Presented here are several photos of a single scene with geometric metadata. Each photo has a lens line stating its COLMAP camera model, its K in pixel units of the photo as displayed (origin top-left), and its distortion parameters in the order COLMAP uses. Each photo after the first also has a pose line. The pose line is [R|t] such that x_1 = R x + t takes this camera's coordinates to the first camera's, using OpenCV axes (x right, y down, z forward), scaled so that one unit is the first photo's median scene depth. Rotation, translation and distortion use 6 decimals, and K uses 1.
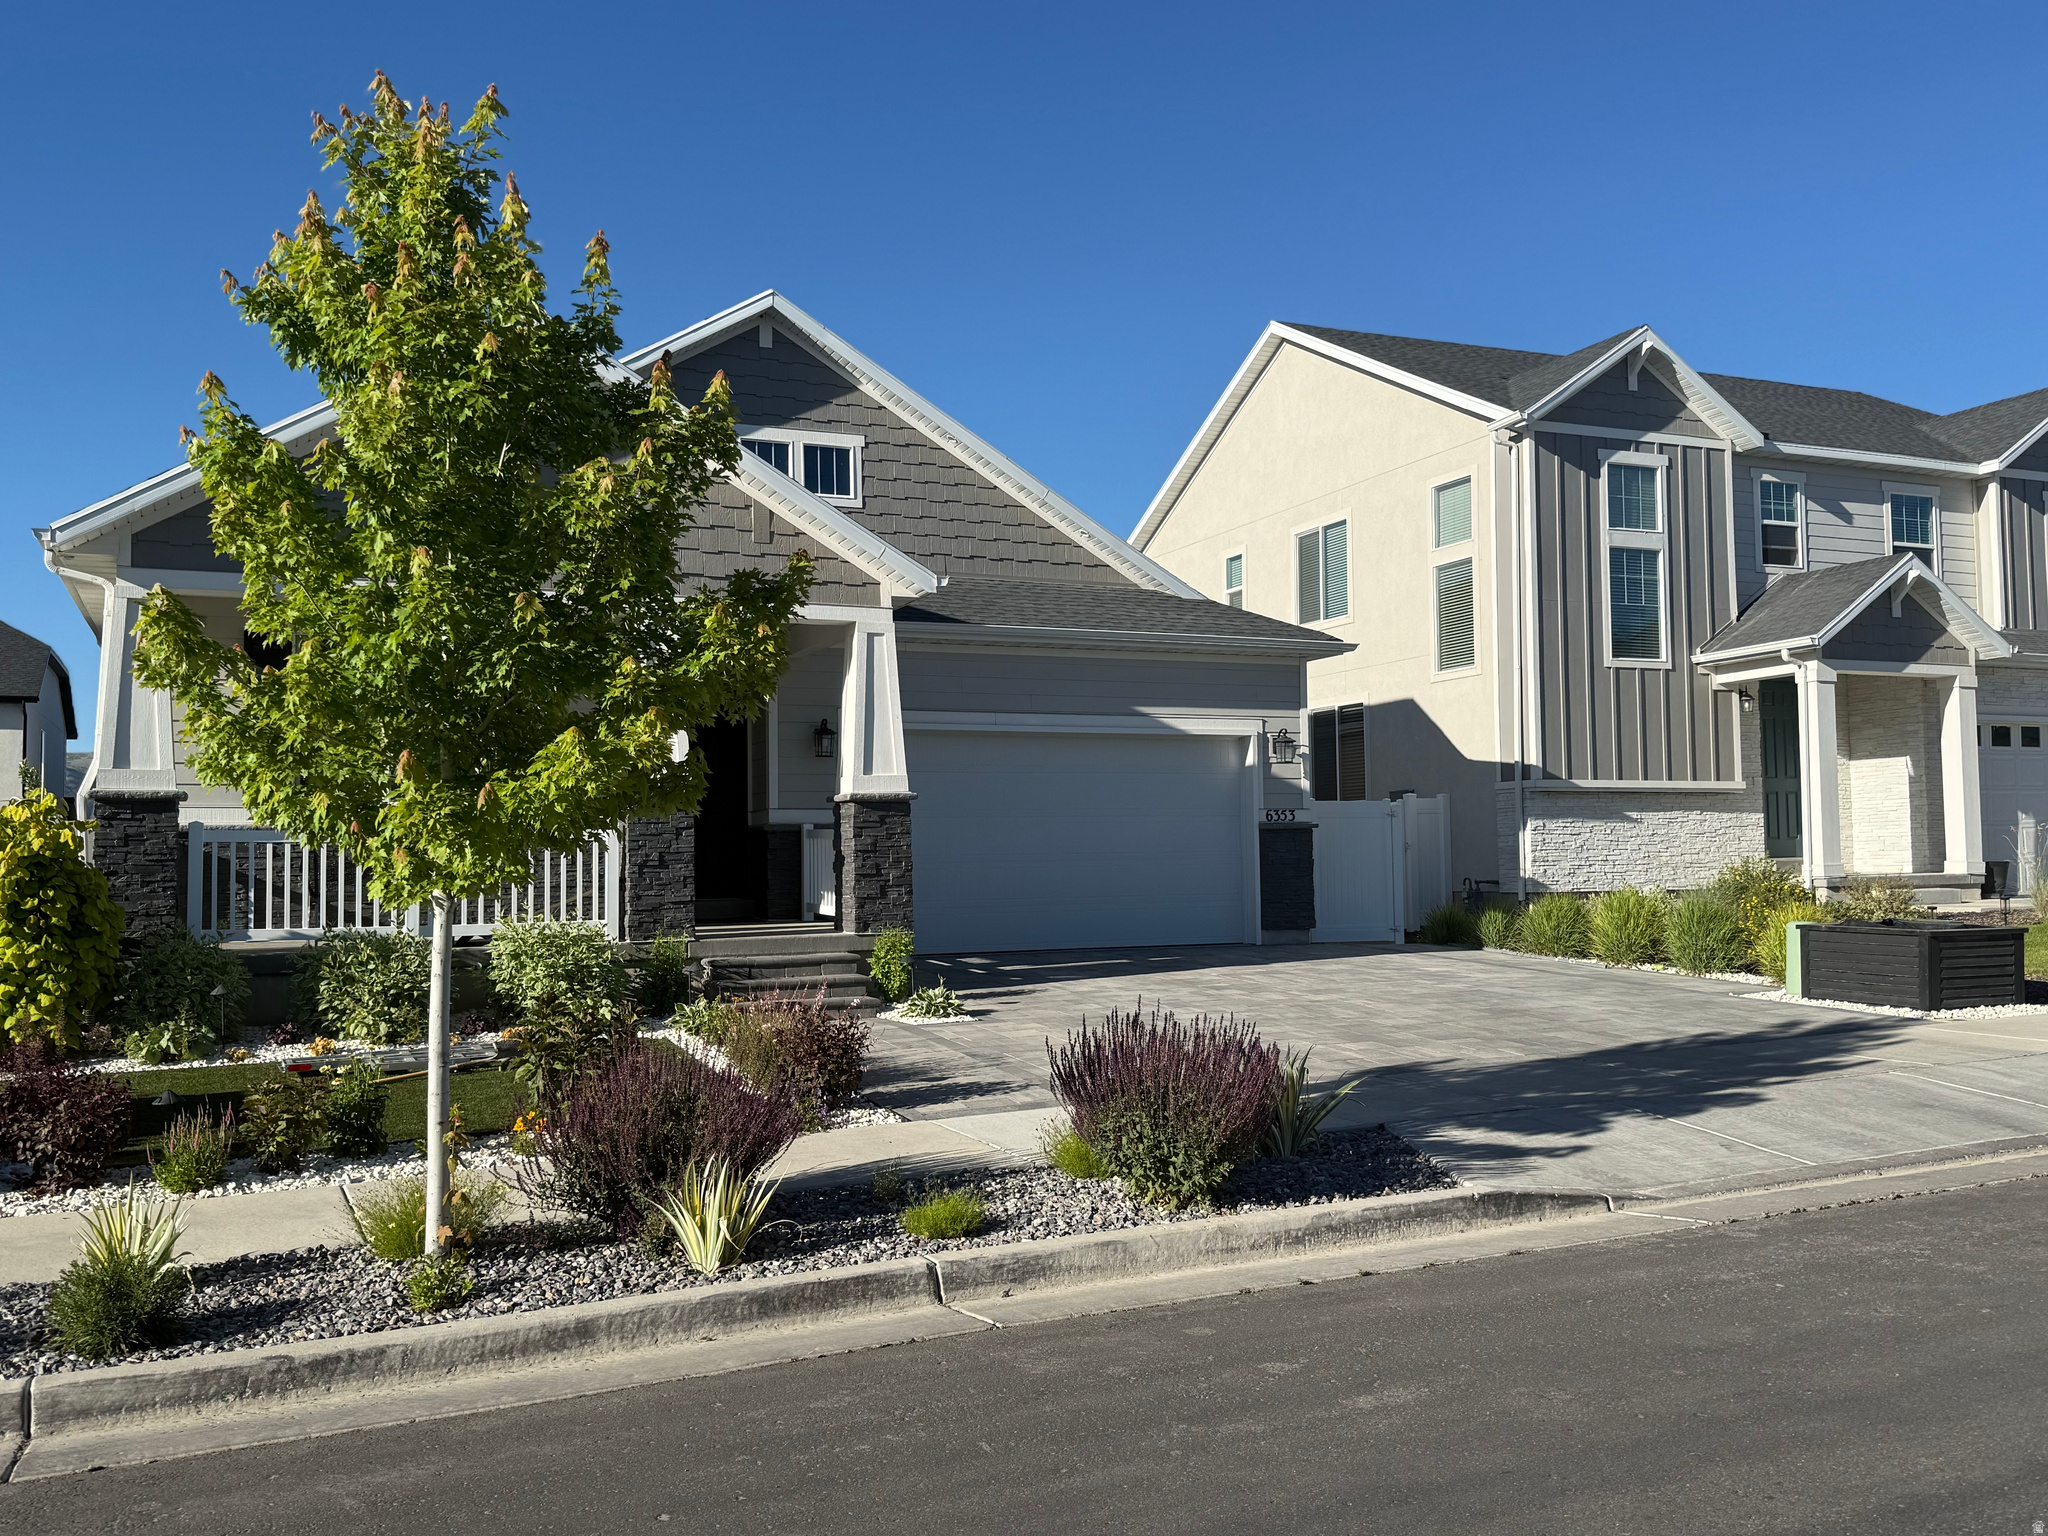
lens RADIAL K [[1765.3, 0, 1032.0], [0, 1765.3, 765.3], [0, 0, 1]] dist [0.162613, -0.319475]
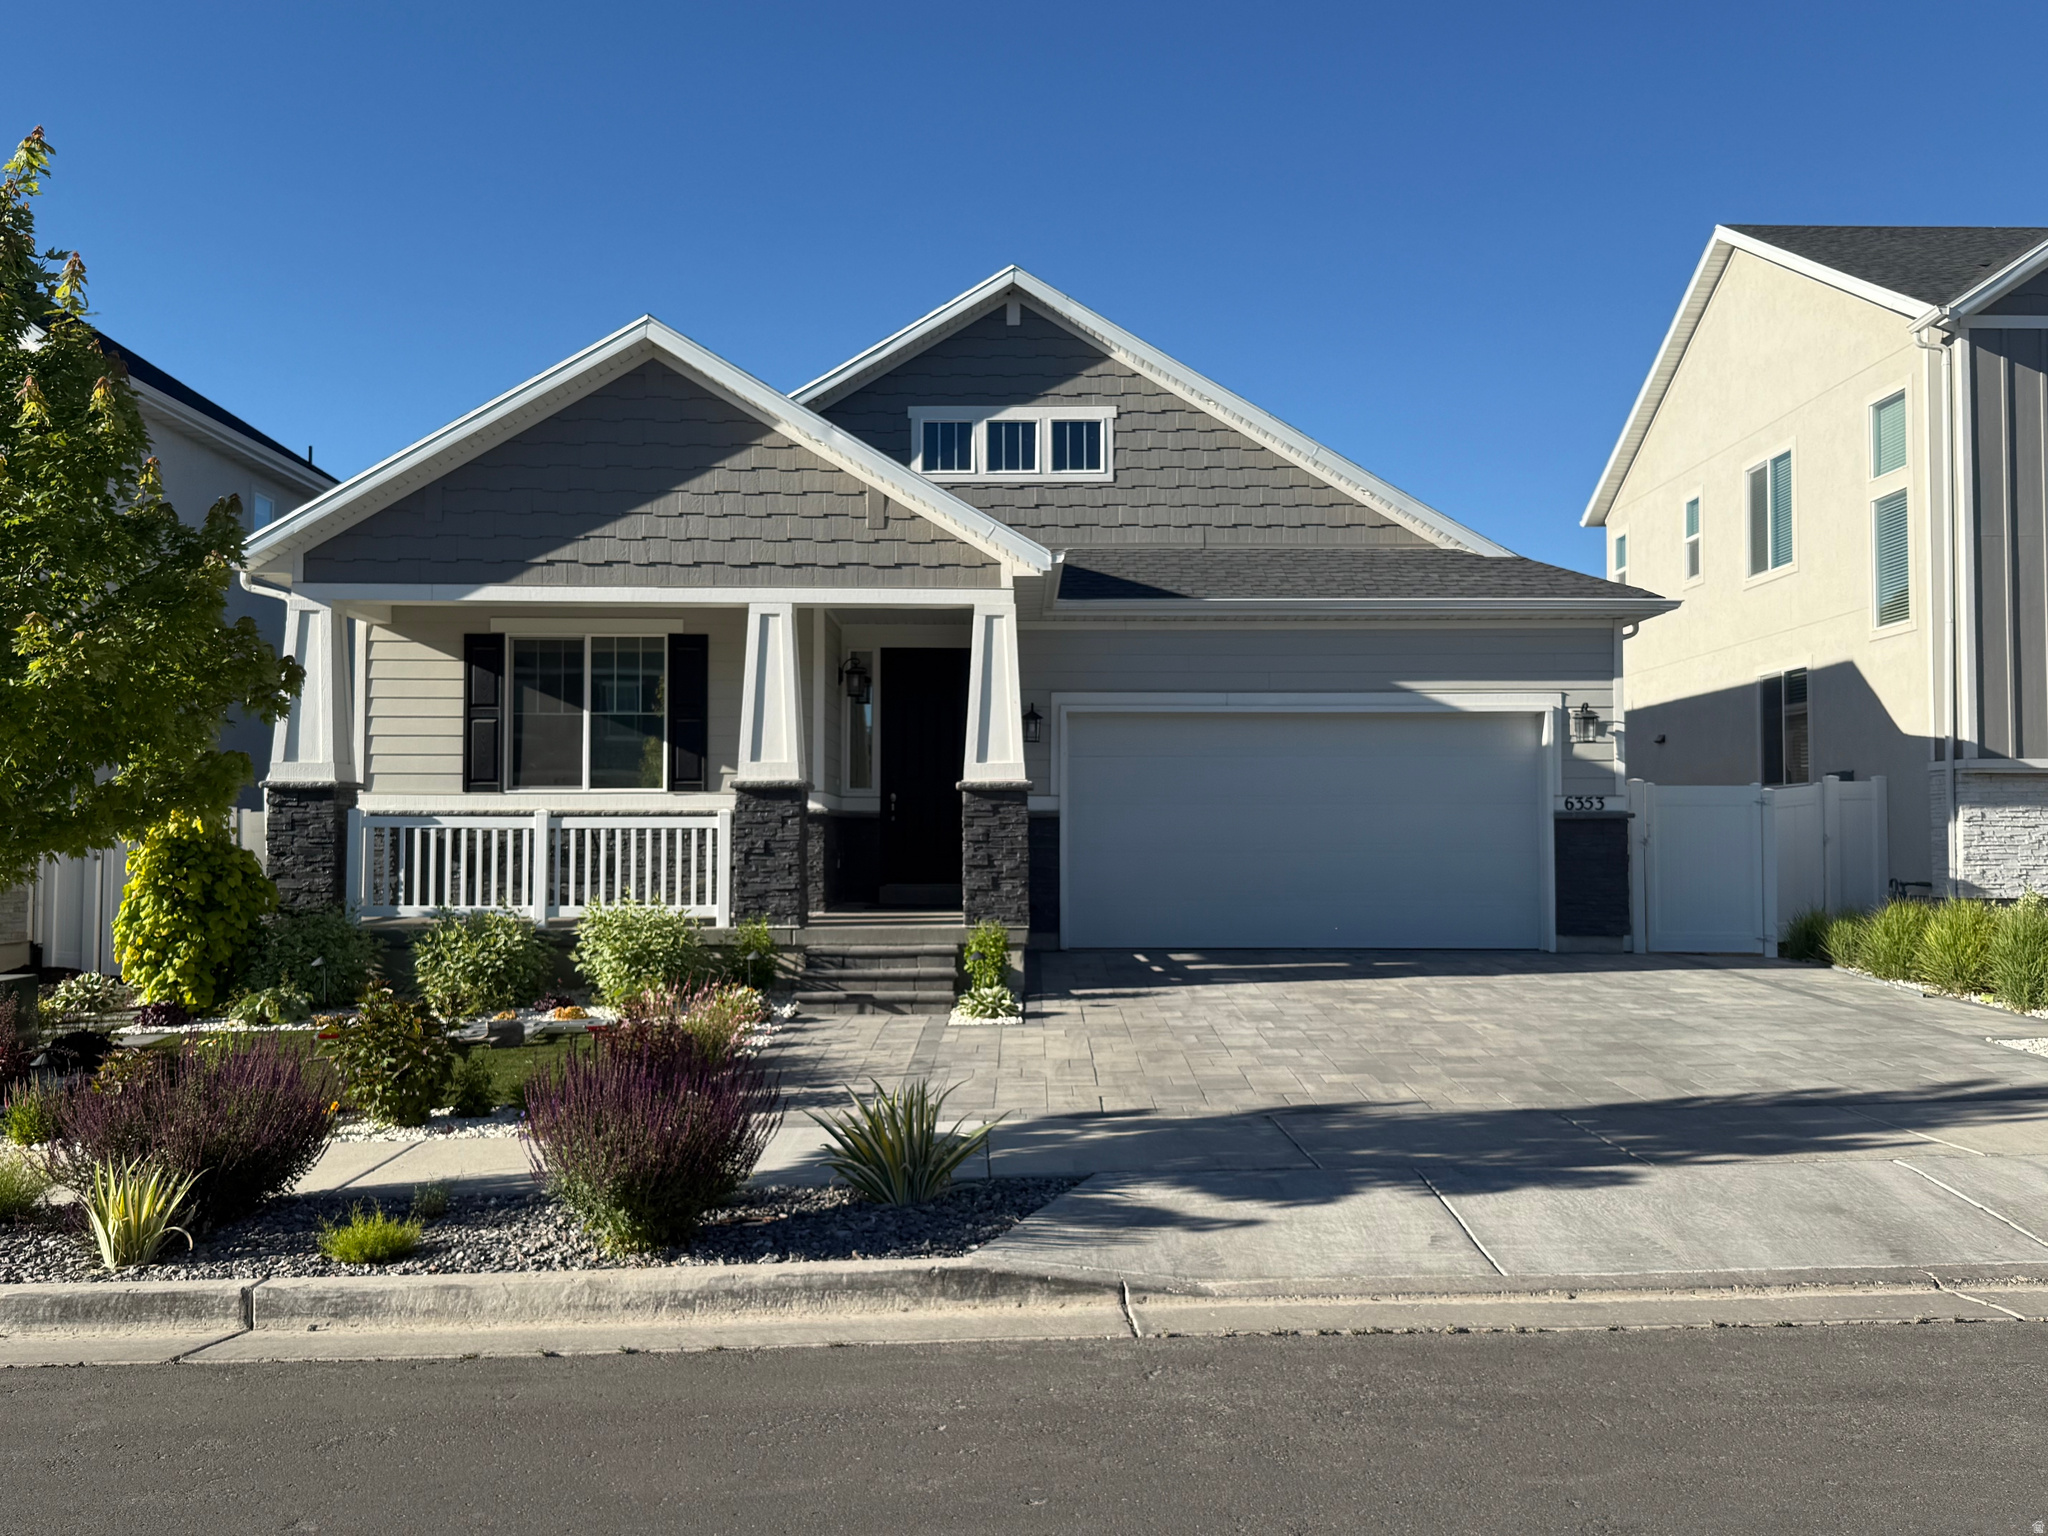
lens RADIAL K [[1771.6, 0, 1034.9], [0, 1771.6, 768.5], [0, 0, 1]] dist [0.163191, -0.343330]
pose [[0.920033, -0.002925, -0.391829, 0.249509], [0.009424, 0.999848, 0.014663, -0.004174], [0.391726, -0.017182, 0.919921, 0.095183]]
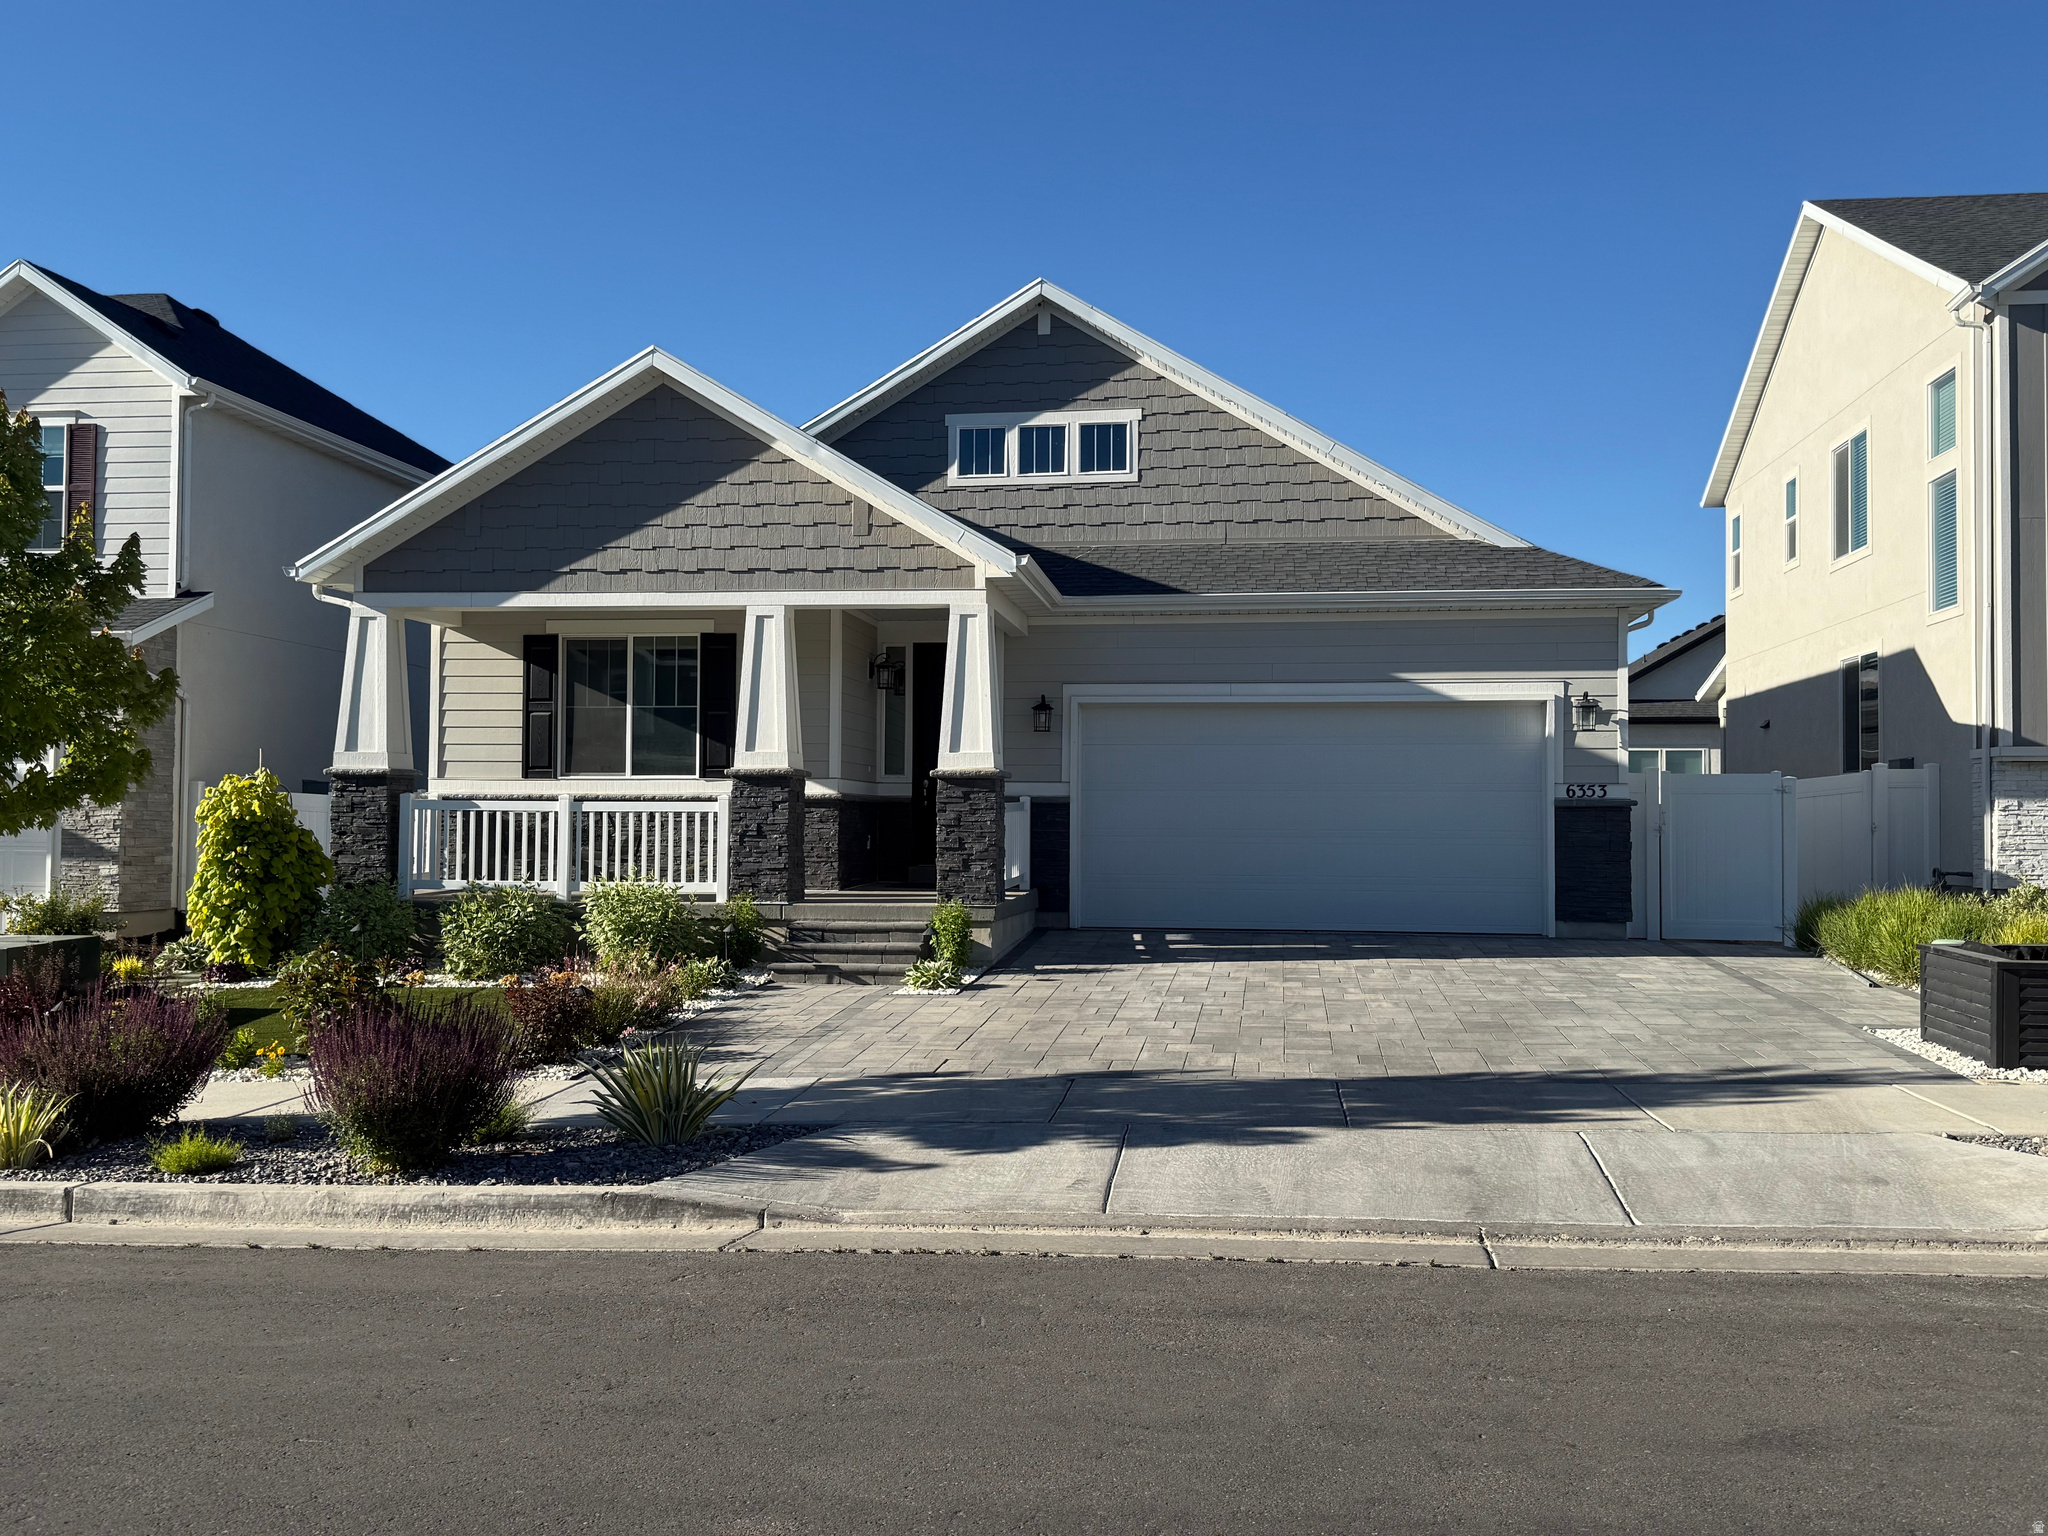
lens RADIAL K [[1765.3, 0, 1032.0], [0, 1765.3, 765.3], [0, 0, 1]] dist [0.162613, -0.319475]
pose [[0.853820, 0.001273, -0.520566, 0.385994], [0.011684, 0.999698, 0.021608, -0.006985], [0.520436, -0.024532, 0.853548, 0.110689]]
